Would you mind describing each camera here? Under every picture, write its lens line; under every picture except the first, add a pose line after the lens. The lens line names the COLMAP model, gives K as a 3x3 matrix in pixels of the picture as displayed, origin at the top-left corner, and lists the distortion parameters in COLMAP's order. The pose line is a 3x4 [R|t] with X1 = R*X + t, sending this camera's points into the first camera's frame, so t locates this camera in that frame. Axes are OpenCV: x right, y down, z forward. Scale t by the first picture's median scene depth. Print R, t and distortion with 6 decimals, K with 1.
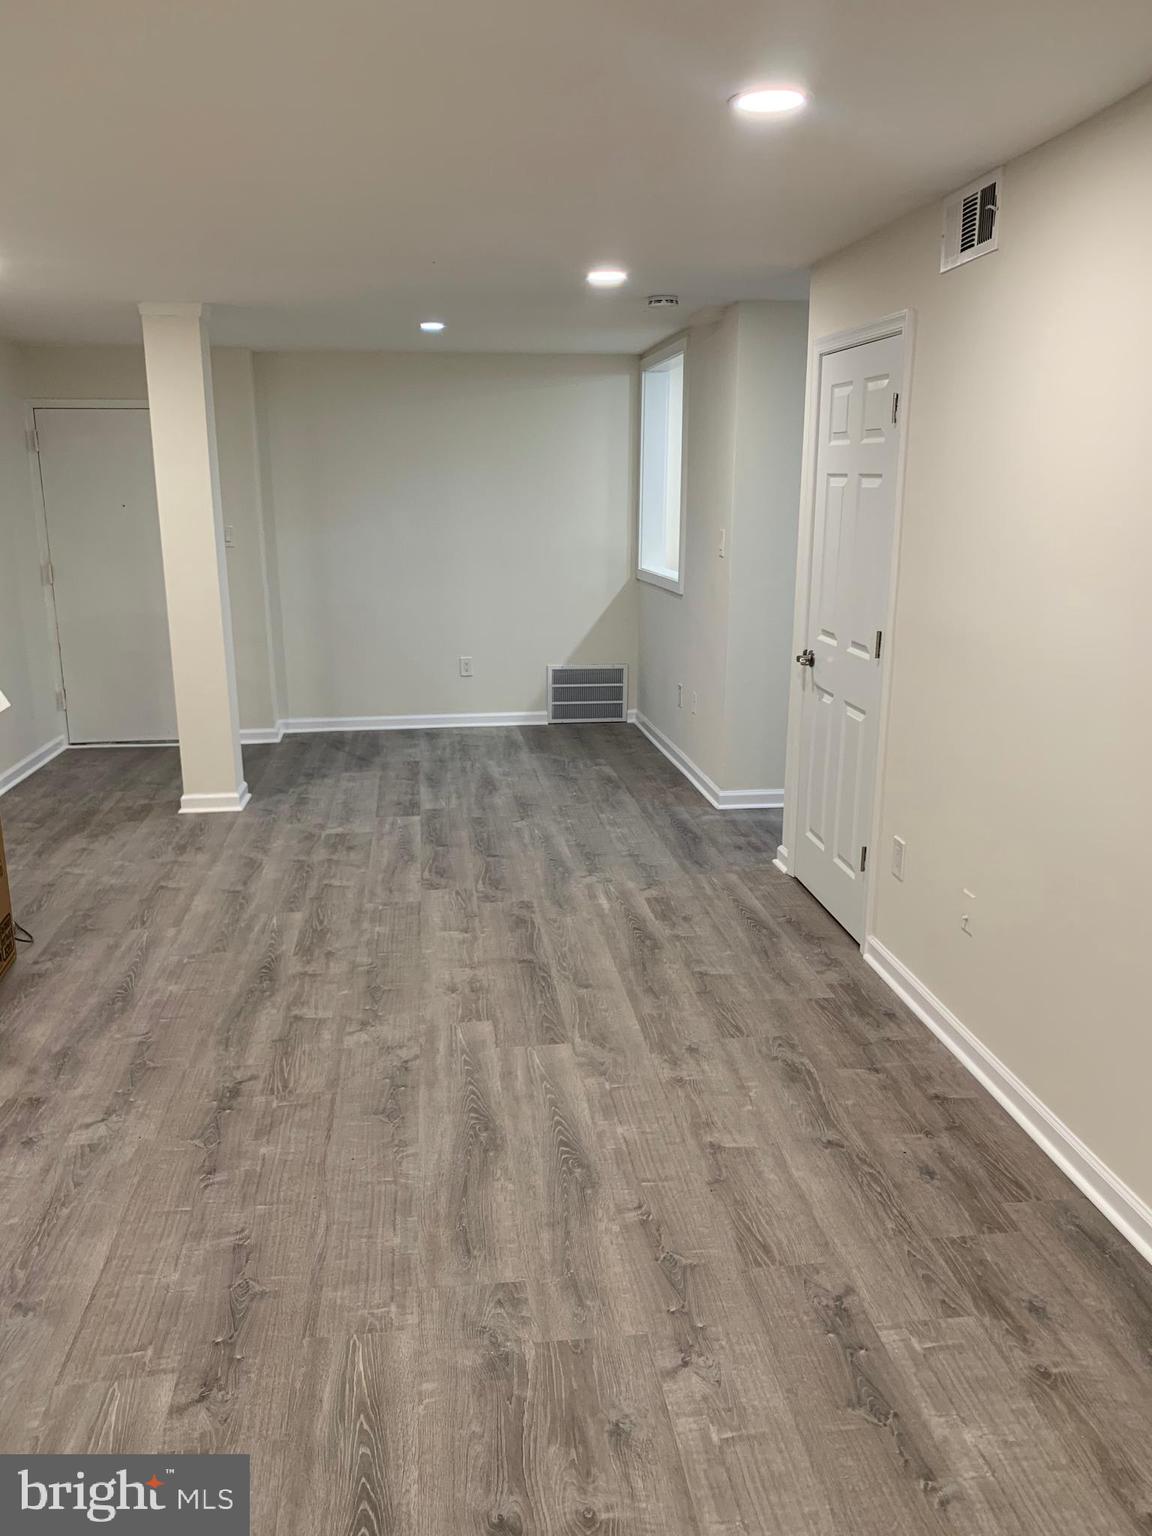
lens RADIAL K [[1146.6, 0, 575.6], [0, 1146.6, 778.1], [0, 0, 1]] dist [-0.001322, -0.005633]
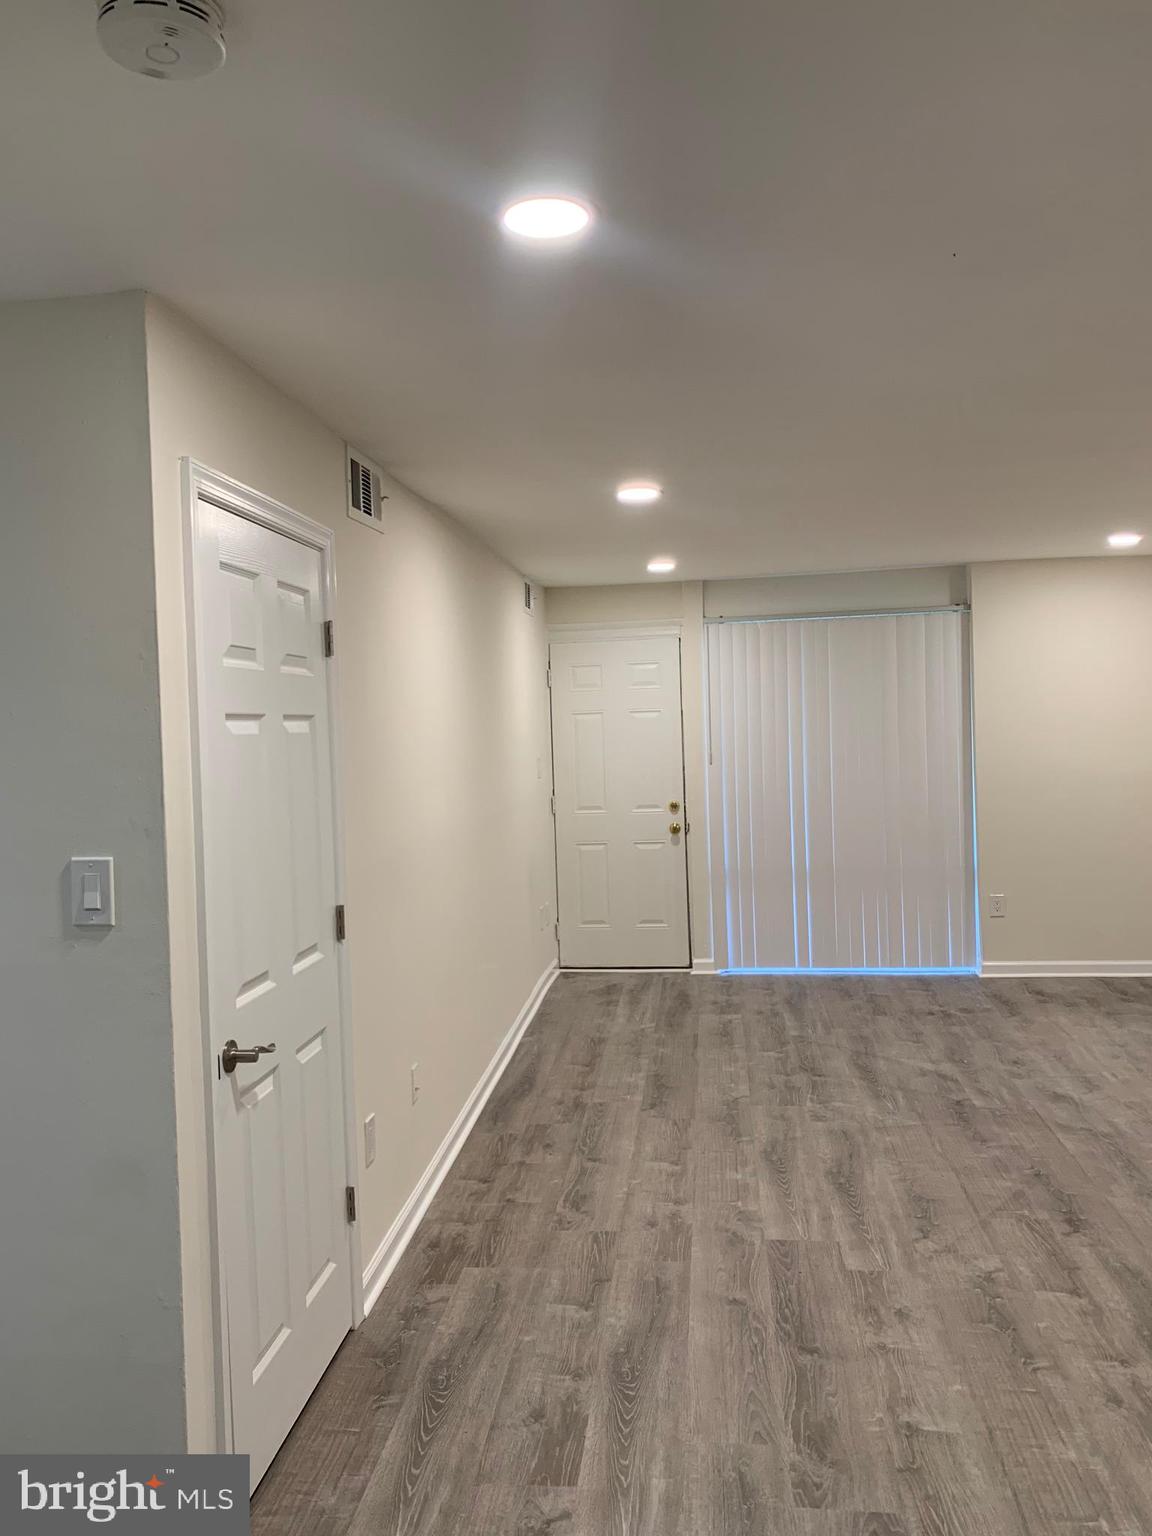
lens RADIAL K [[1146.6, 0, 568.7], [0, 1146.6, 762.1], [0, 0, 1]] dist [-0.001322, -0.005633]
pose [[-0.967893, 0.023029, 0.250307, -0.102504], [0.094962, 0.955498, 0.279294, -0.488362], [-0.232736, 0.294096, -0.927007, 1.894420]]
